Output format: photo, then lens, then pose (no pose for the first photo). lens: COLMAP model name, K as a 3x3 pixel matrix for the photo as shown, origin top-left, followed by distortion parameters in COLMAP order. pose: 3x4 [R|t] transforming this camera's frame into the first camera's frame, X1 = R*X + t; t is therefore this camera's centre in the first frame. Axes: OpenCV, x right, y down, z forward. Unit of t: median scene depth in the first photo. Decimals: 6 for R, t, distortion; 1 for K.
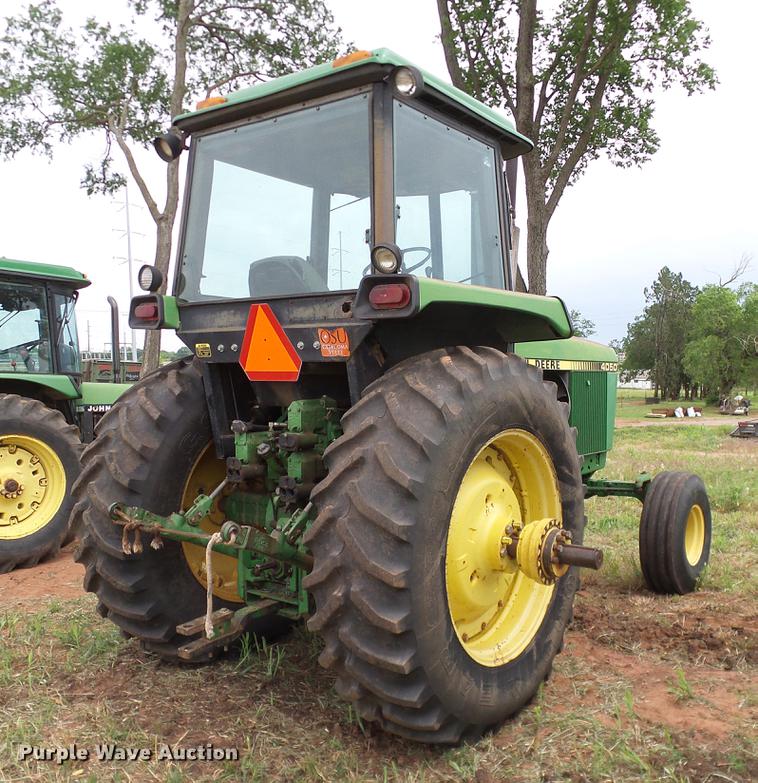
lens RADIAL K [[704.3, 0, 436.1], [0, 704.3, 398.2], [0, 0, 1]] dist [0.008466, -0.002254]
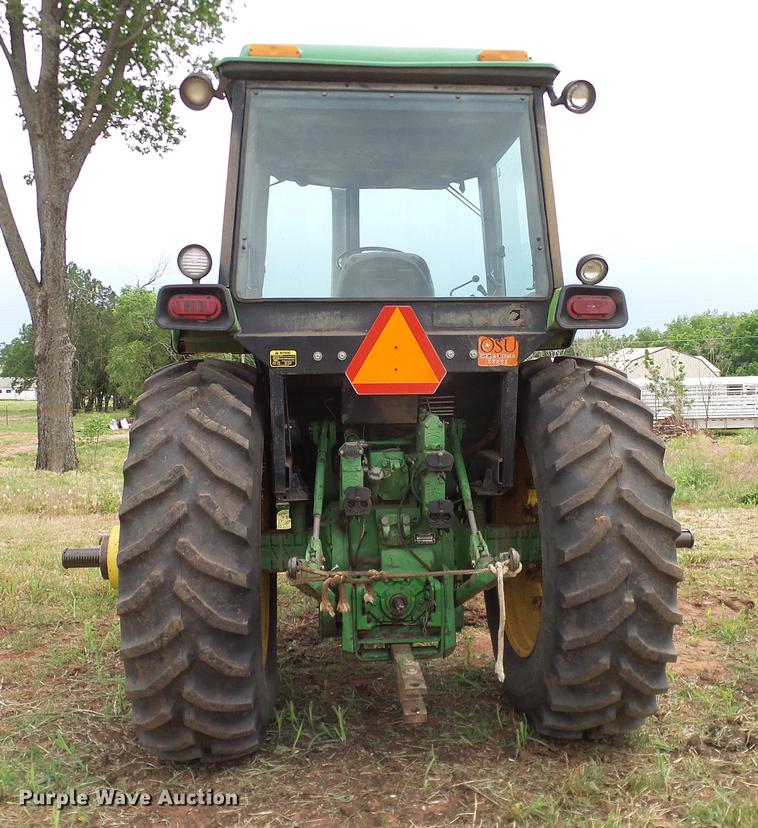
lens RADIAL K [[777.6, 0, 379.0], [0, 777.6, 414.0], [0, 0, 1]] dist [0.005731, 0.003625]
pose [[0.792192, -0.039419, 0.608997, -0.814238], [0.036209, 0.999190, 0.017574, -0.017474], [-0.609196, 0.008130, 0.792978, 0.241791]]
